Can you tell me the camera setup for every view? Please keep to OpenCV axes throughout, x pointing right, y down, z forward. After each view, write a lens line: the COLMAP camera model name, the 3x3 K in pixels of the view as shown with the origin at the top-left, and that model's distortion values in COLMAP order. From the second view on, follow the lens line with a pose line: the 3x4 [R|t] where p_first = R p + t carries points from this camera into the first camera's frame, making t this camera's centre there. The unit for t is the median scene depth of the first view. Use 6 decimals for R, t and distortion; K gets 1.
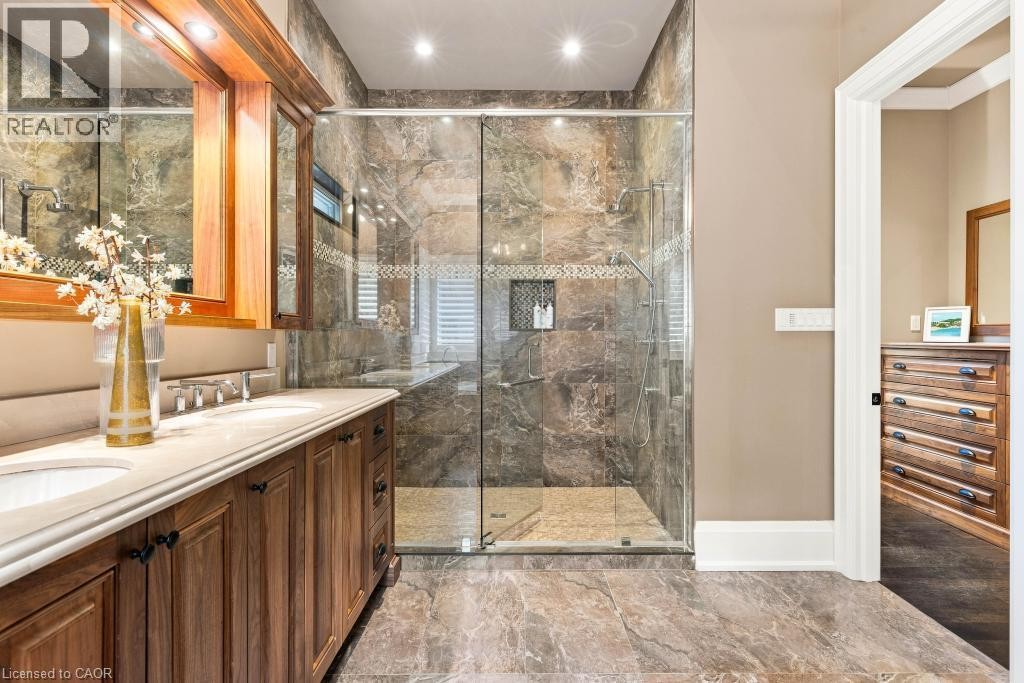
lens RADIAL K [[513.6, 0, 512.6], [0, 513.6, 341.3], [0, 0, 1]] dist [-0.000987, -0.000059]
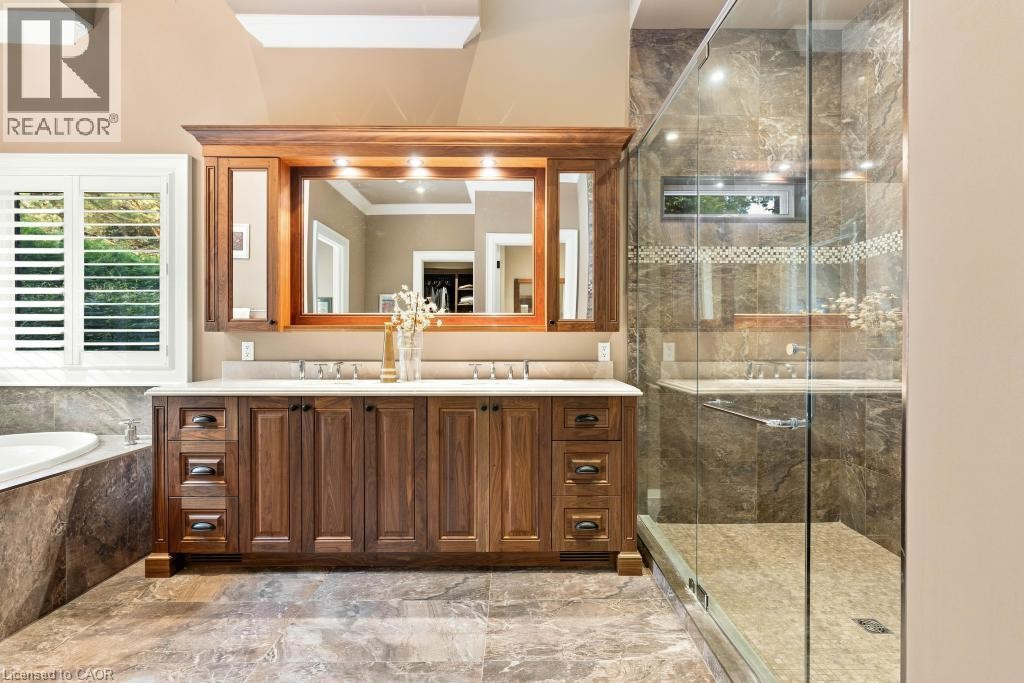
lens RADIAL K [[461.2, 0, 512.9], [0, 461.2, 342.5], [0, 0, 1]] dist [0.009771, 0.000401]
pose [[0.016236, -0.003907, -0.999861, 0.786906], [-0.002898, 0.999988, -0.003955, 0.007522], [0.999864, 0.002961, 0.016224, 0.851479]]
